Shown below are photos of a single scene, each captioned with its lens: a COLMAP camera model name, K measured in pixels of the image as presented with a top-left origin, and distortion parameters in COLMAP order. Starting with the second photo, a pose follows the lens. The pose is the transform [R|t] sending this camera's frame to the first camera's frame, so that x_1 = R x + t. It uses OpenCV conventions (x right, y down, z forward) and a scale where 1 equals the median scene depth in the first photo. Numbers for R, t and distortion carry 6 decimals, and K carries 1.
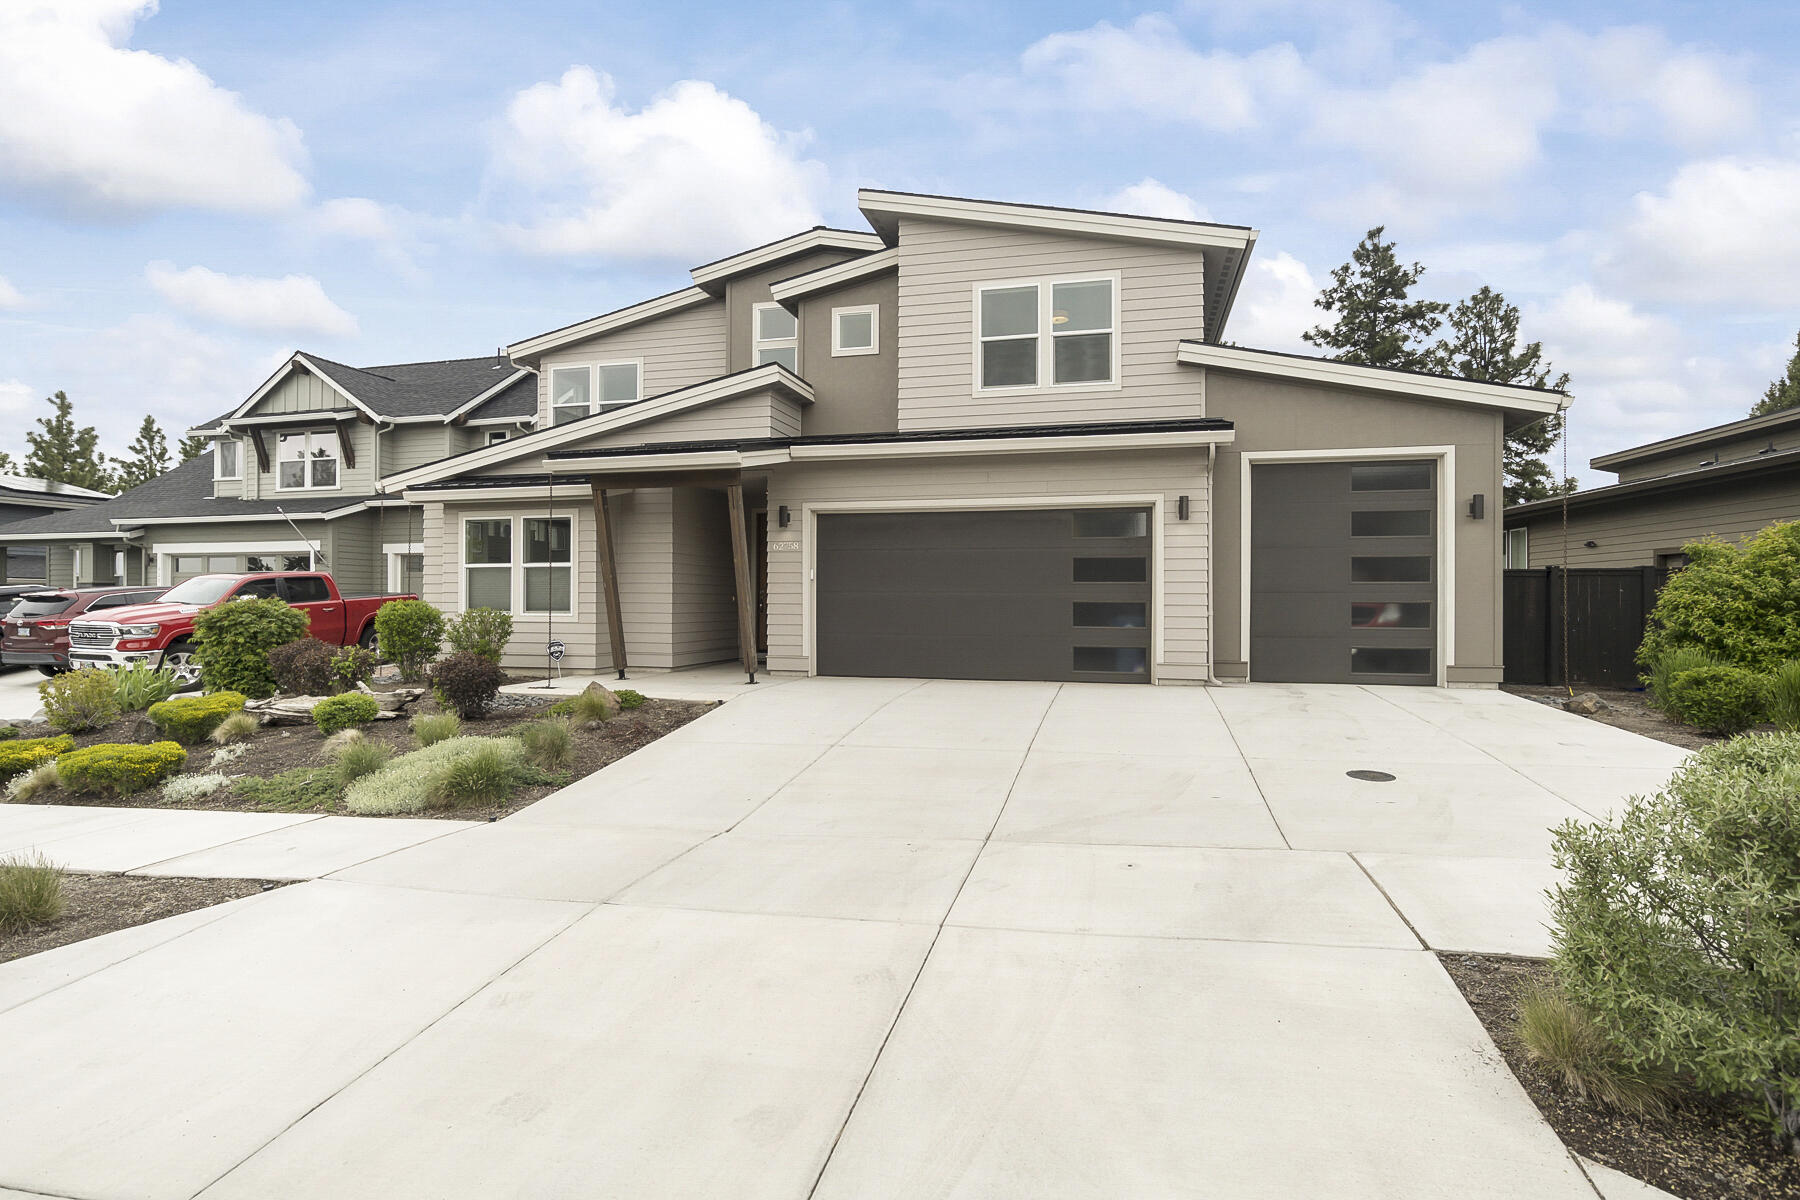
lens RADIAL K [[913.7, 0, 896.4], [0, 913.7, 599.0], [0, 0, 1]] dist [-0.017226, 0.005290]
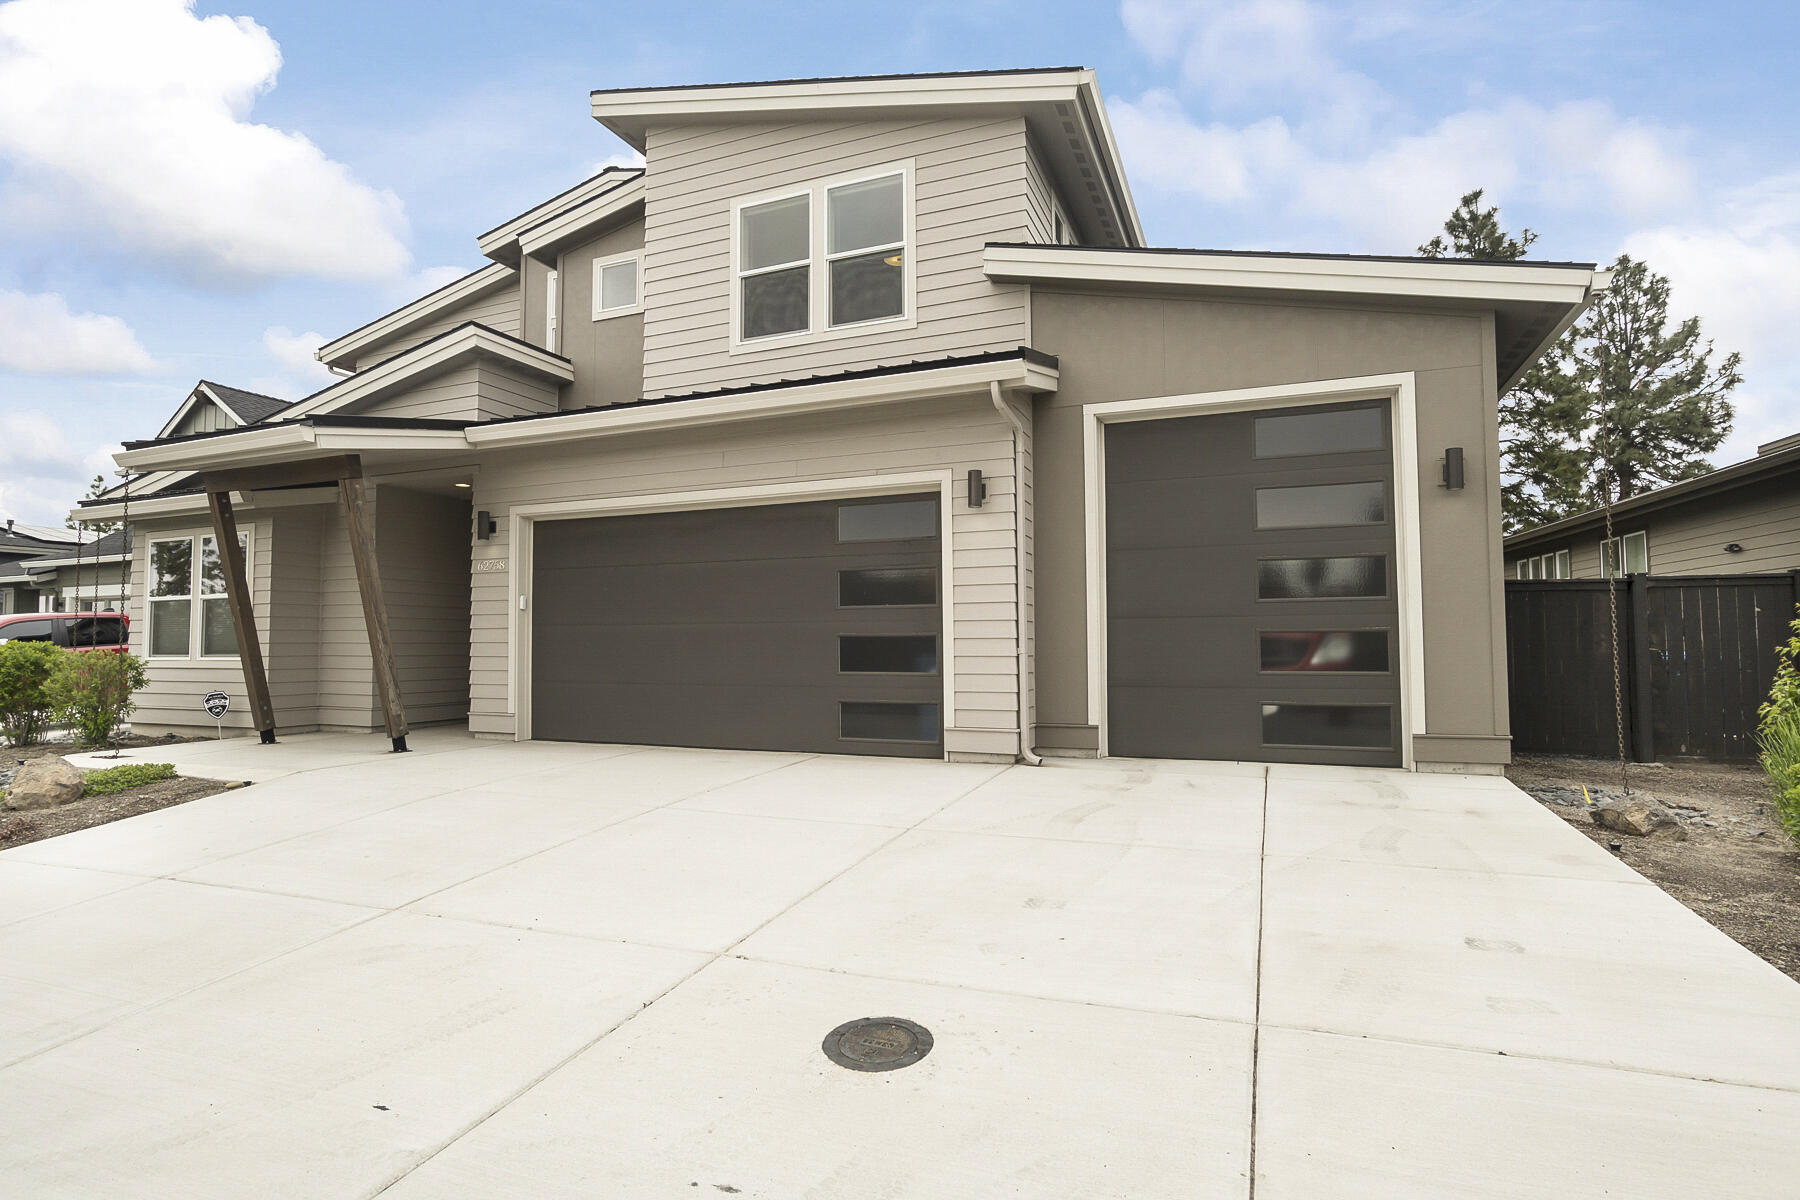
lens RADIAL K [[913.7, 0, 898.2], [0, 913.7, 599.7], [0, 0, 1]] dist [-0.017226, 0.005290]
pose [[0.990085, -0.015258, -0.139636, 0.314117], [0.008633, 0.998814, -0.047927, 0.008723], [0.140201, 0.046247, 0.989042, 0.314091]]
